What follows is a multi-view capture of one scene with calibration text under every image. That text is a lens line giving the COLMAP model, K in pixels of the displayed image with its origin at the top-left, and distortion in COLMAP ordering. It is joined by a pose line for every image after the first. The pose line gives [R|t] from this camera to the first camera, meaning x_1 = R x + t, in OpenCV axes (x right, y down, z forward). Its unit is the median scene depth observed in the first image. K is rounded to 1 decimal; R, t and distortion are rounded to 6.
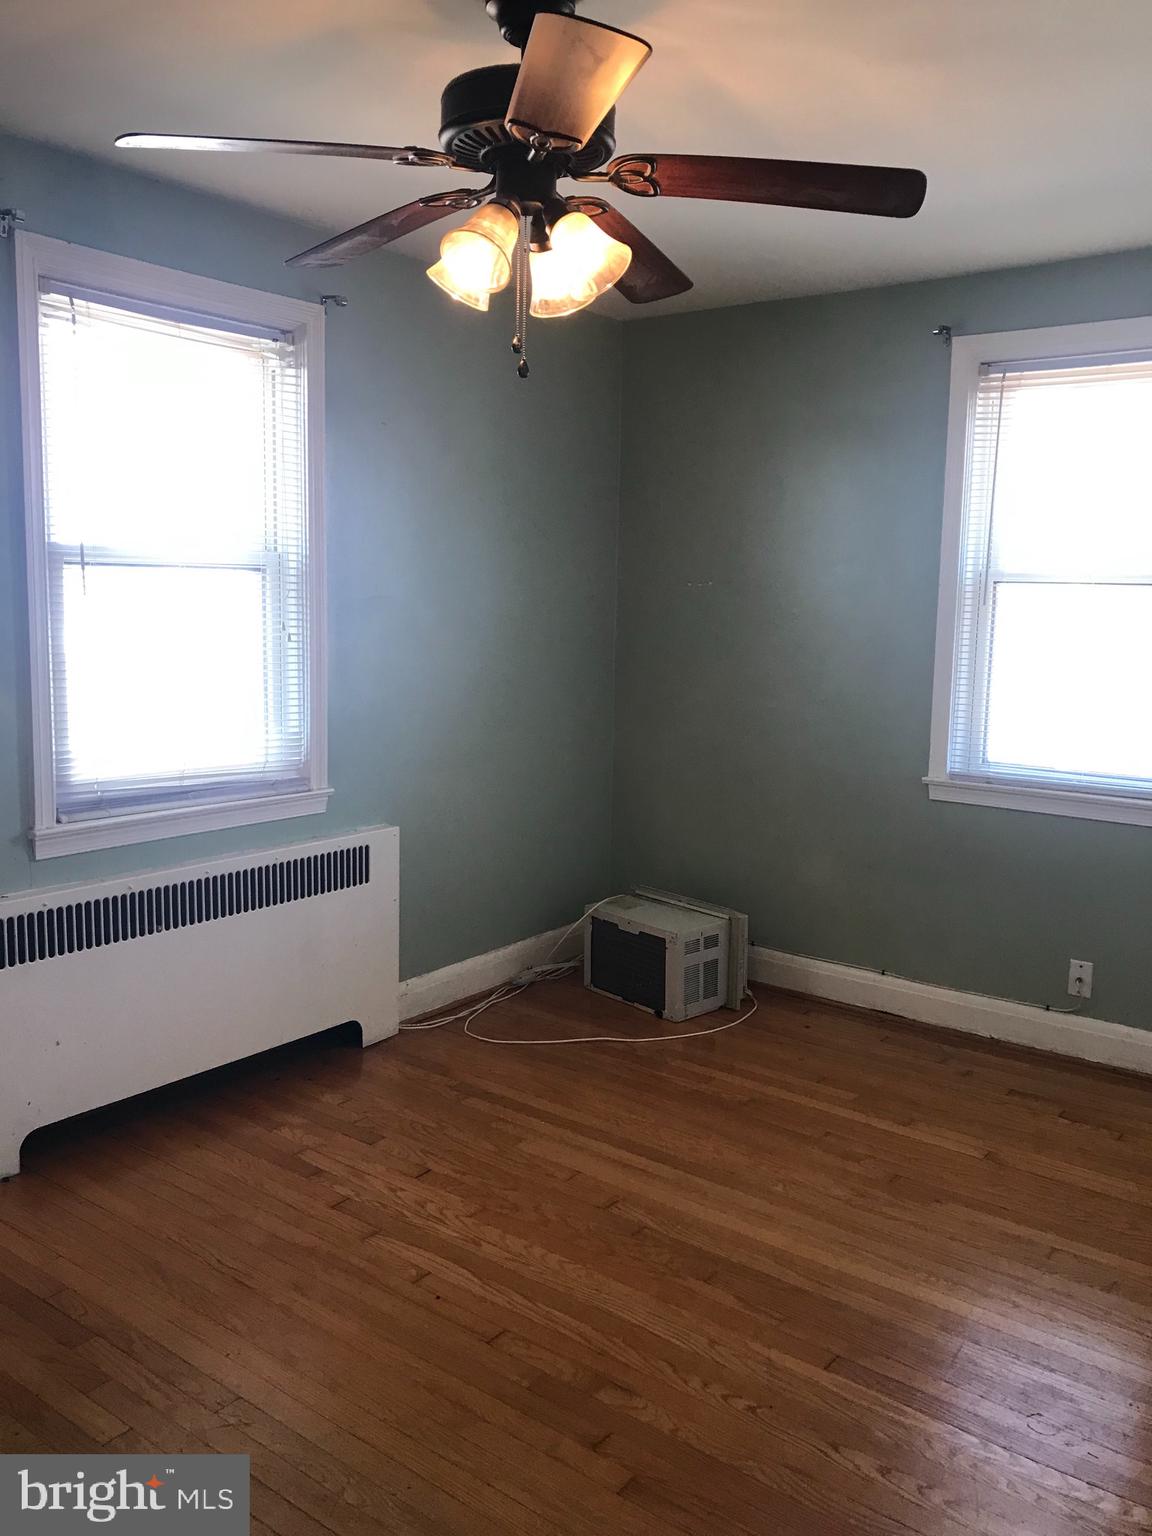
lens RADIAL K [[1259.0, 0, 585.1], [0, 1259.0, 756.5], [0, 0, 1]] dist [0.032223, -0.037987]
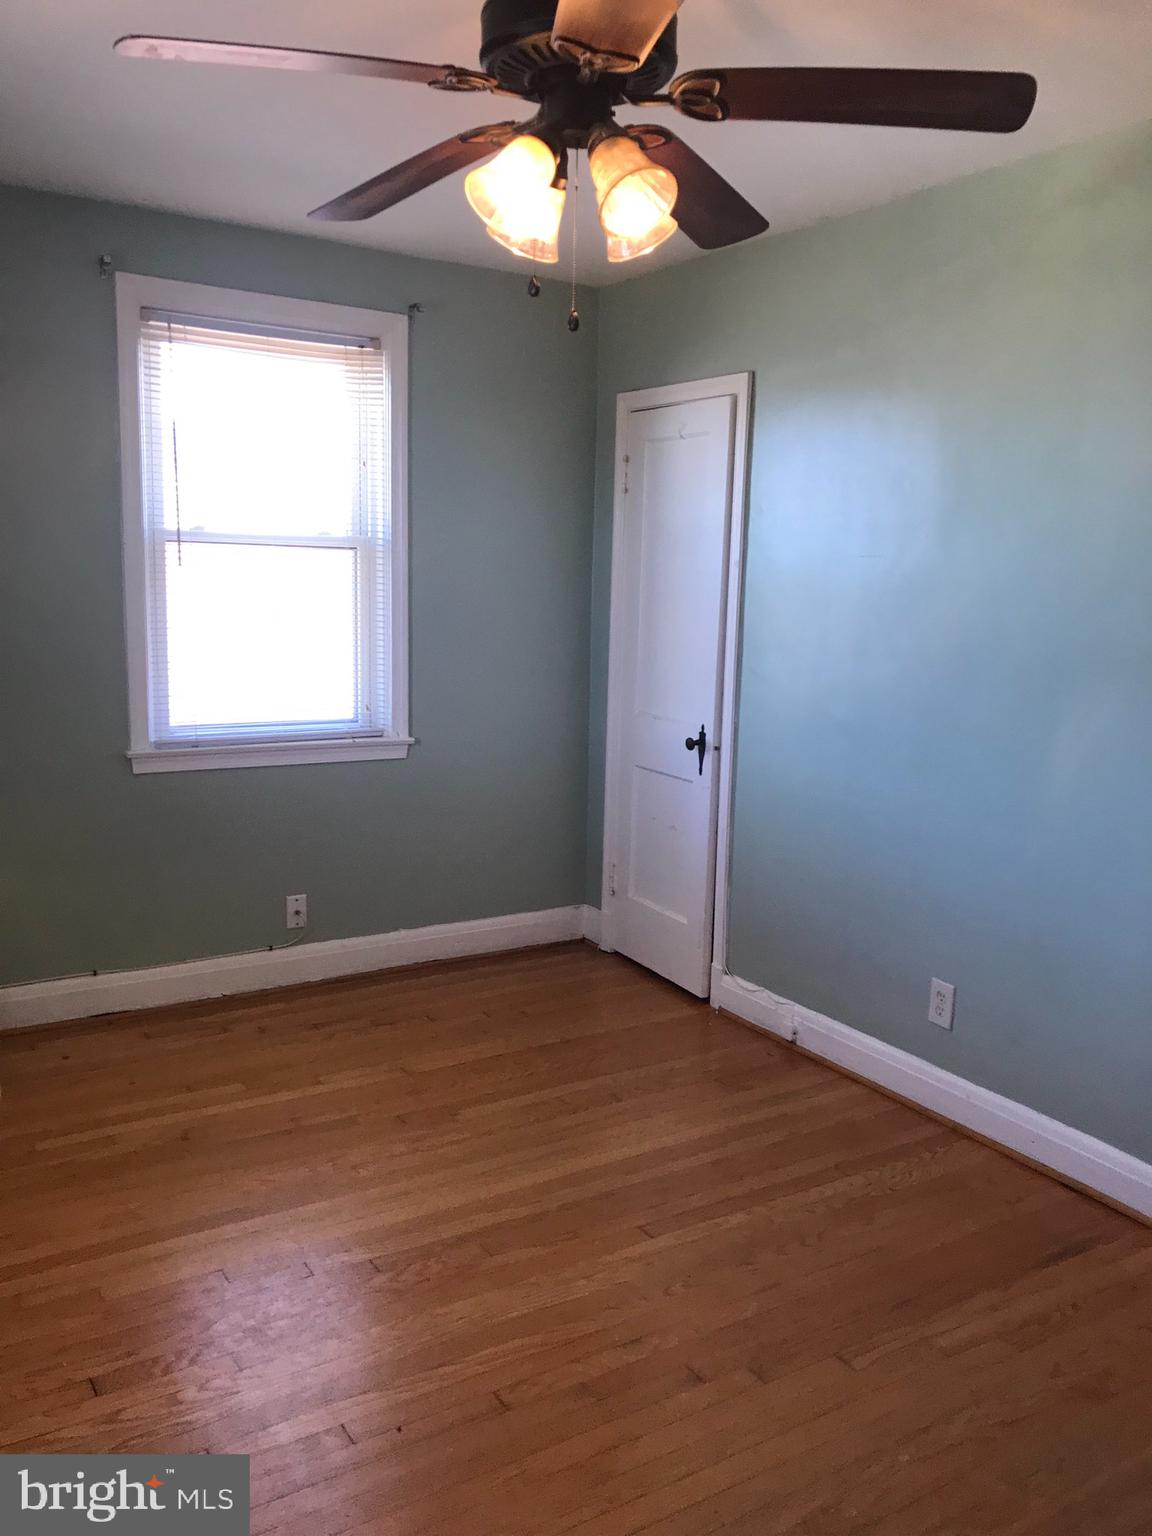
lens RADIAL K [[1259.0, 0, 588.4], [0, 1259.0, 770.0], [0, 0, 1]] dist [0.032223, -0.037987]
pose [[0.333727, -0.156191, 0.929640, -0.515151], [0.100915, 0.986430, 0.129505, -0.059667], [-0.937253, 0.050595, 0.344960, 0.384504]]
